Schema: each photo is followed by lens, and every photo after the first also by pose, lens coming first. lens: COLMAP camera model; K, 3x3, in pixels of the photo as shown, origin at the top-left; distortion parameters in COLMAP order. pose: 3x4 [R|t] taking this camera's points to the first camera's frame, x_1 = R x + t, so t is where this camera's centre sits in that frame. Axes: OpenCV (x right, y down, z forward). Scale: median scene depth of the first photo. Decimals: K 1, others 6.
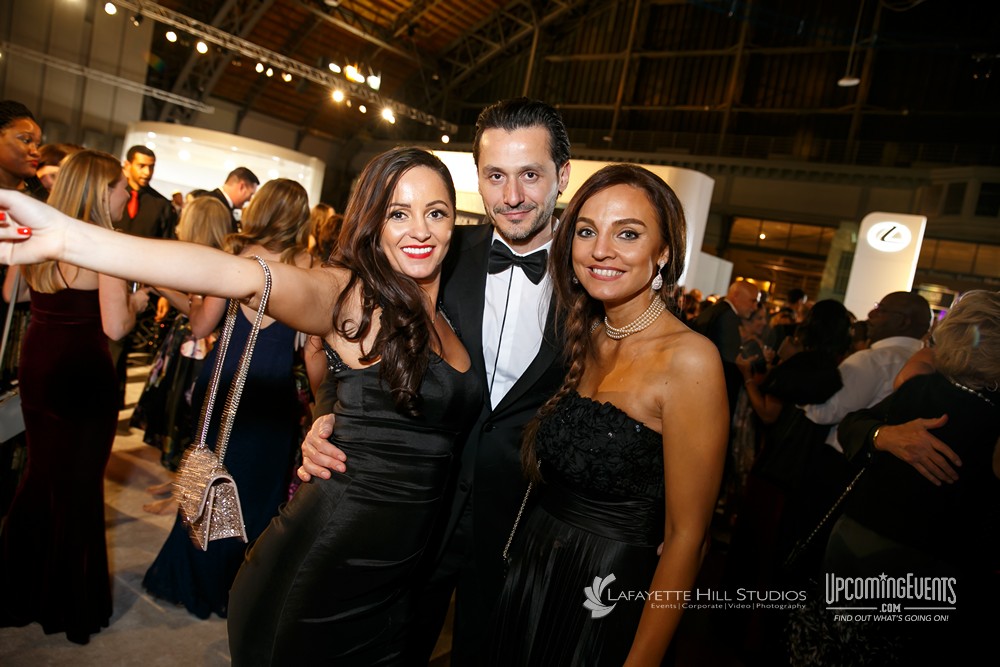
lens RADIAL K [[688.4, 0, 500.0], [0, 688.4, 333.5], [0, 0, 1]] dist [-0.115674, 0.093785]
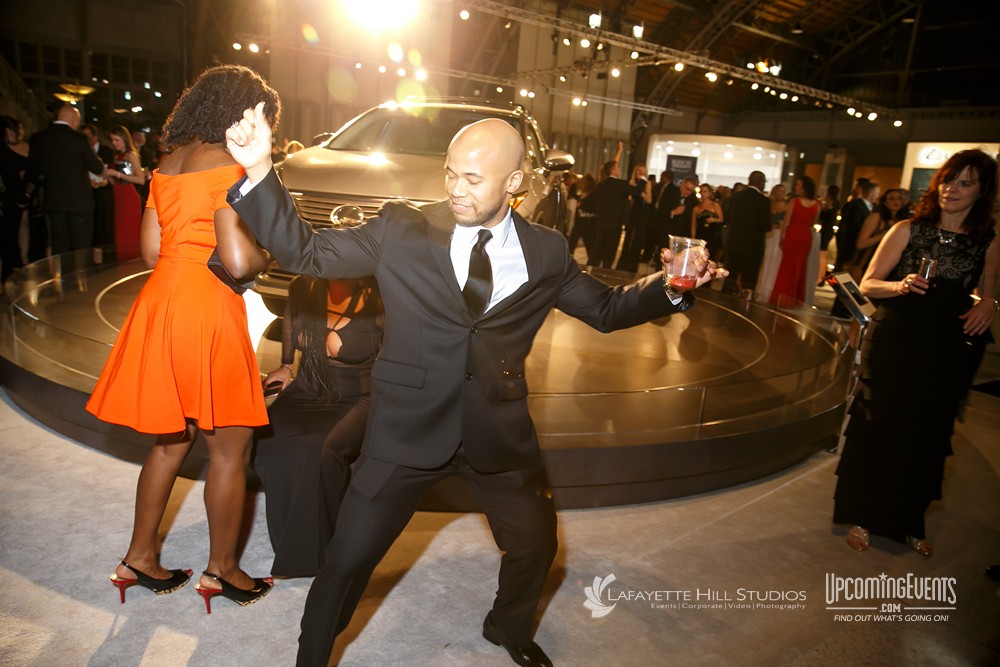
lens RADIAL K [[693.2, 0, 500.0], [0, 693.2, 333.5], [0, 0, 1]] dist [-0.111193, 0.084485]
pose [[0.948457, -0.042888, -0.313991, -0.362476], [0.070545, 0.994513, 0.077253, -0.016564], [0.308955, -0.095422, 0.946278, -0.493673]]
